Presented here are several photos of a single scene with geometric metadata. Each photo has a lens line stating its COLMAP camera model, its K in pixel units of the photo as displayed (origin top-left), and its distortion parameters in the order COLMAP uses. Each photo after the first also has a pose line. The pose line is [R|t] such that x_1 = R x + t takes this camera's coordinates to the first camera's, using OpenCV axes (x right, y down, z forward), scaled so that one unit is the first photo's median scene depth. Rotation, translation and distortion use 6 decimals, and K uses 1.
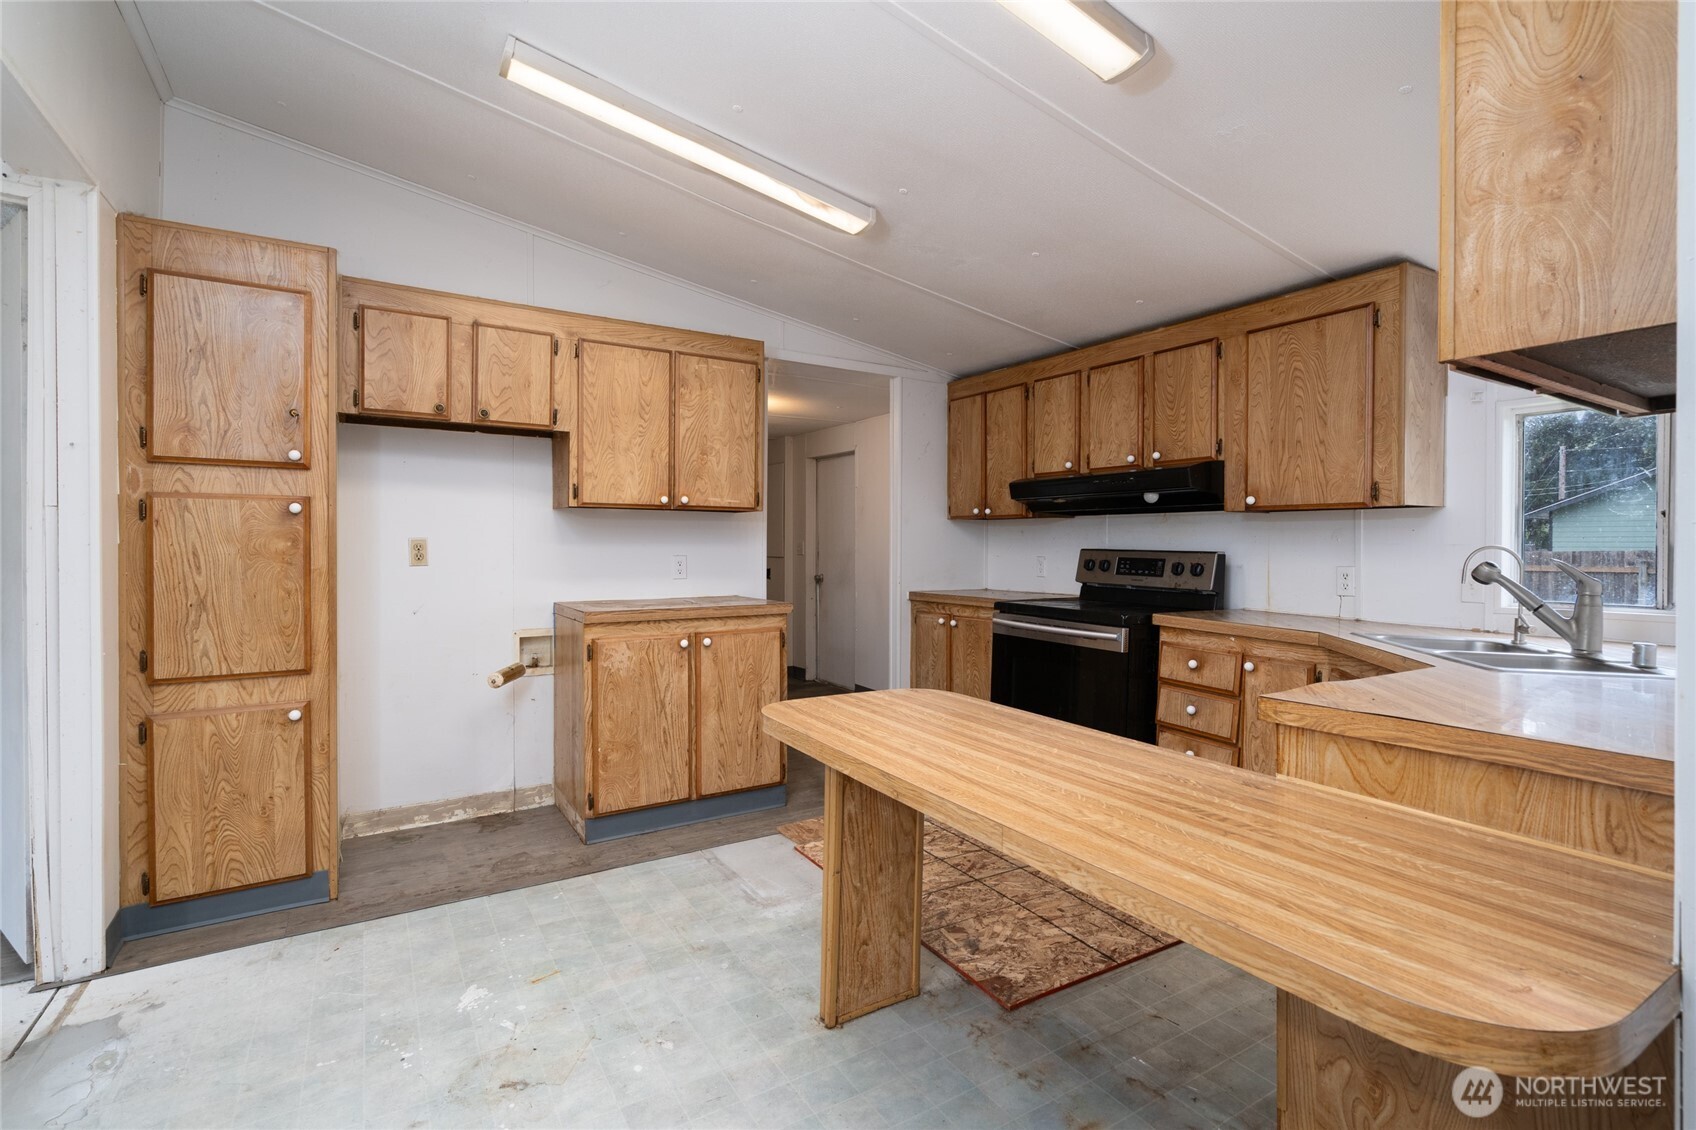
lens RADIAL K [[790.9, 0, 848.2], [0, 790.9, 552.4], [0, 0, 1]] dist [0.000069, 0.002680]
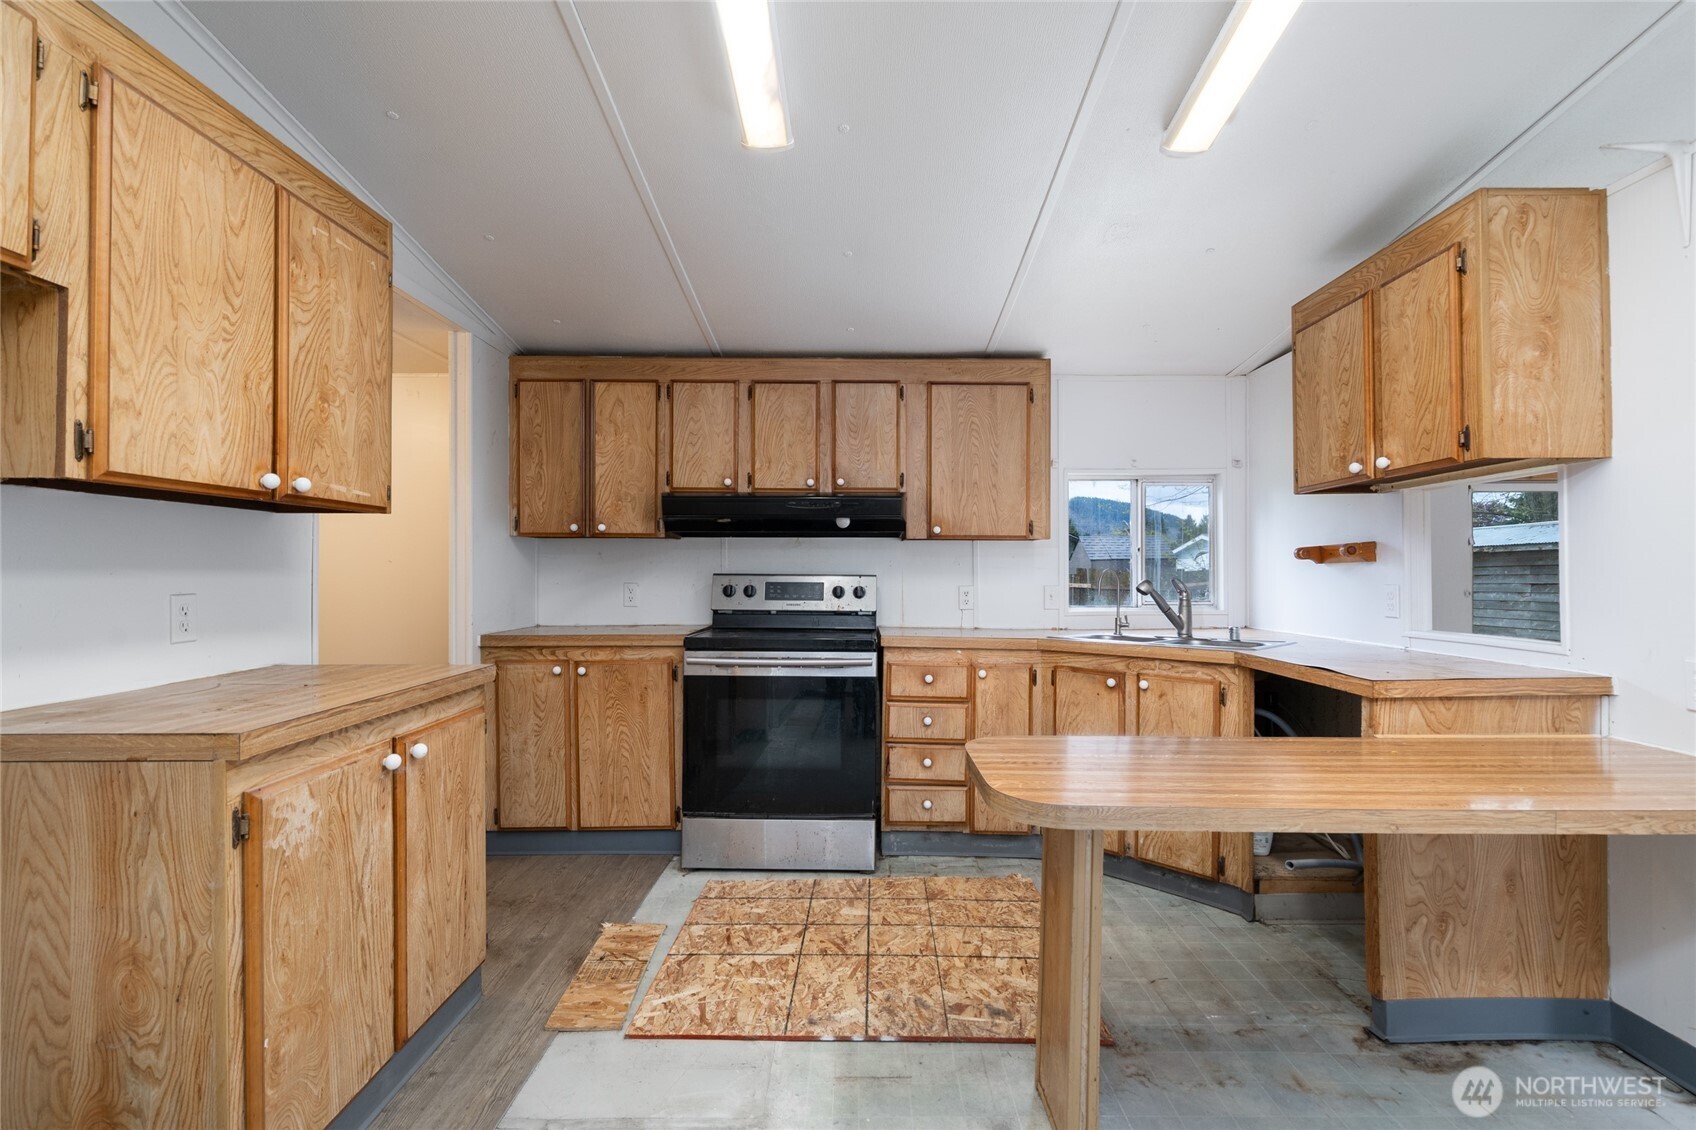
lens RADIAL K [[790.9, 0, 856.1], [0, 790.9, 568.9], [0, 0, 1]] dist [0.000069, 0.002680]
pose [[0.520409, -0.004106, 0.853907, -0.513062], [0.010783, 0.999940, -0.001764, -0.008235], [-0.853849, 0.010125, 0.520422, 0.485333]]
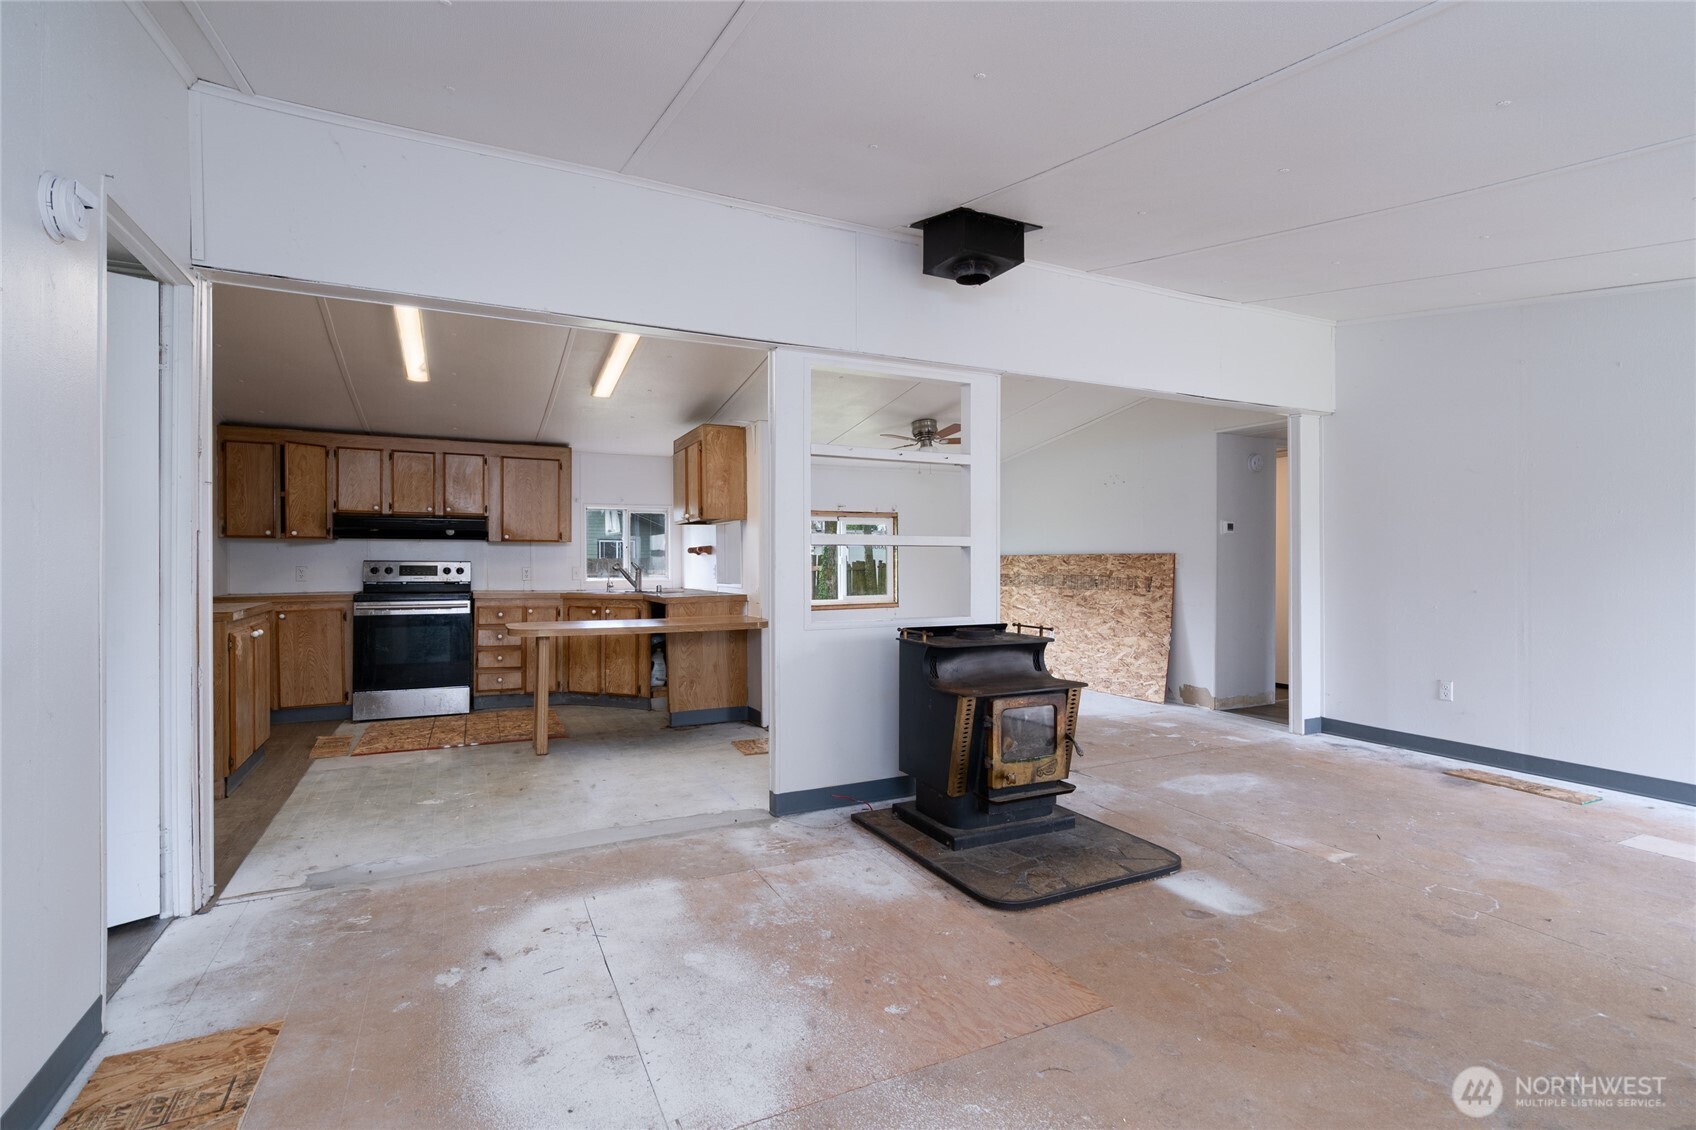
lens RADIAL K [[790.9, 0, 844.2], [0, 790.9, 561.0], [0, 0, 1]] dist [0.000069, 0.002680]
pose [[0.086823, -0.006069, 0.996205, -1.479662], [0.010969, 0.999927, 0.005136, -0.001156], [-0.996163, 0.010481, 0.086883, -0.086952]]
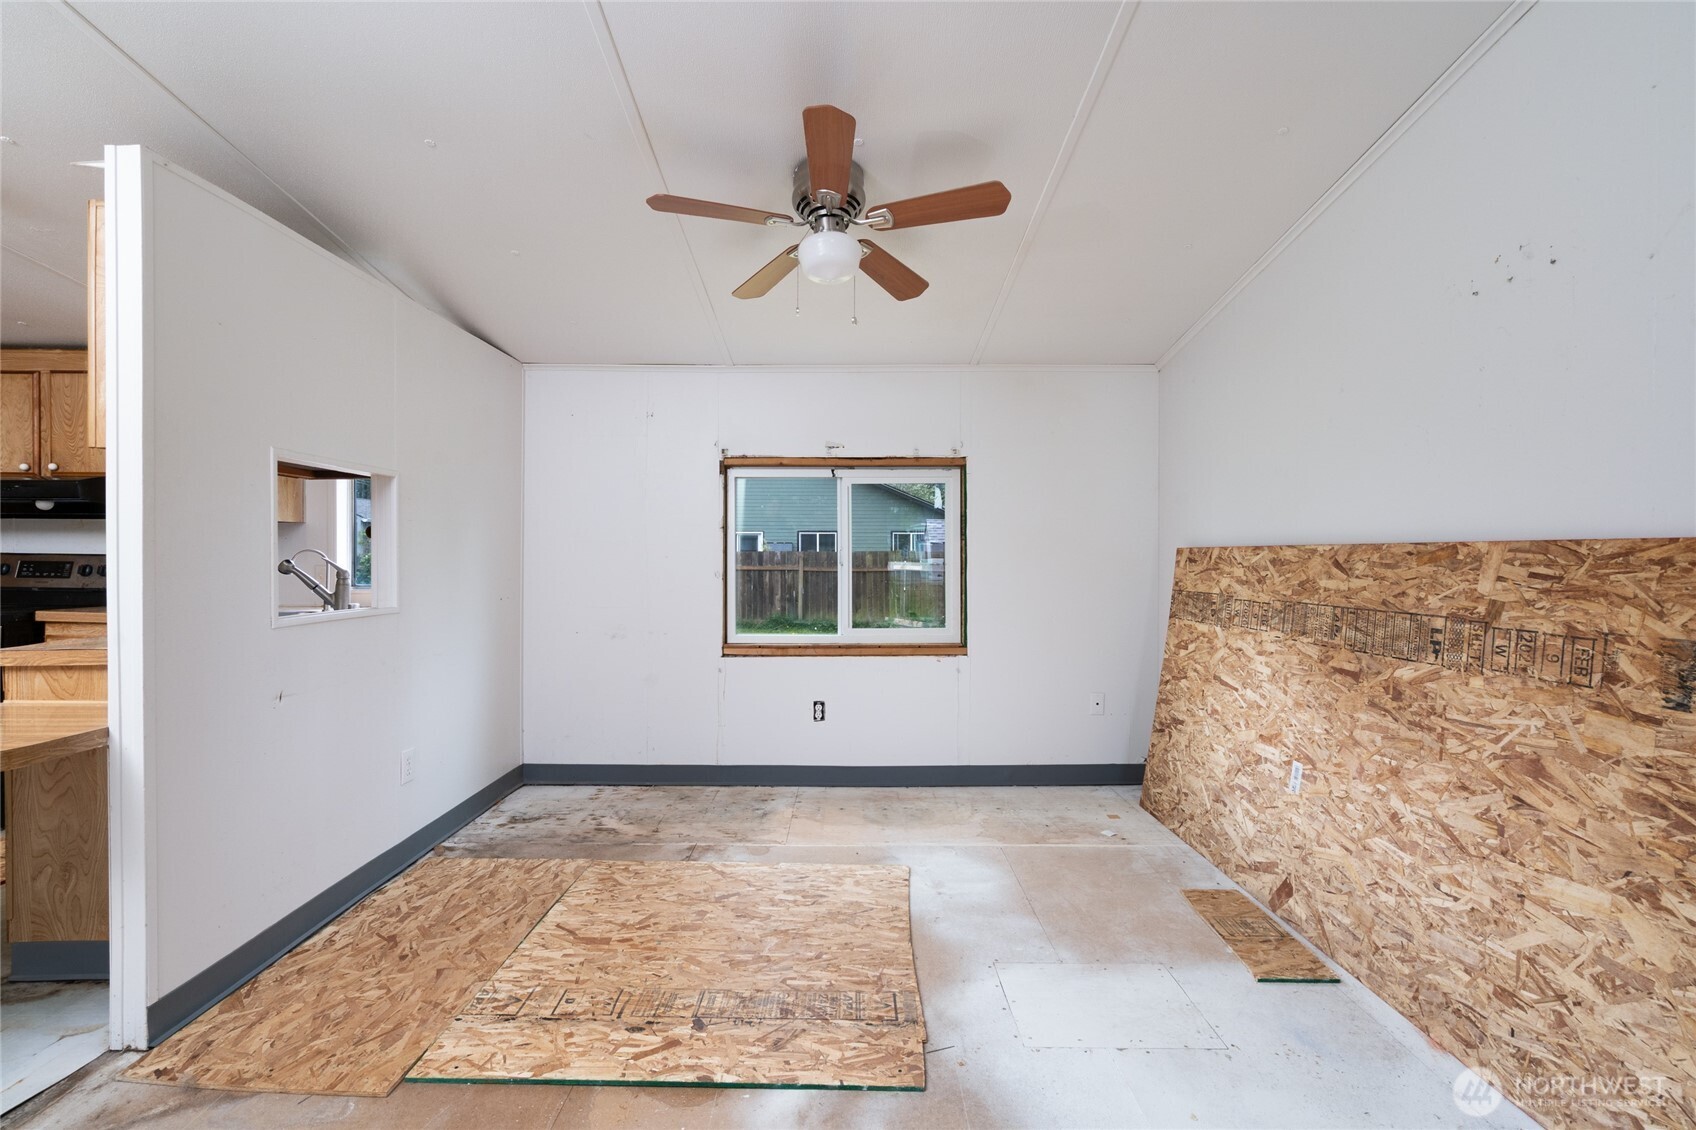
lens RADIAL K [[769.8, 0, 856.9], [0, 769.8, 555.6], [0, 0, 1]] dist [-0.002789, -0.000681]
pose [[0.515996, -0.006918, 0.856563, 0.060340], [0.006634, 0.999970, 0.004079, 0.003560], [-0.856565, 0.003578, 0.516026, -0.530680]]
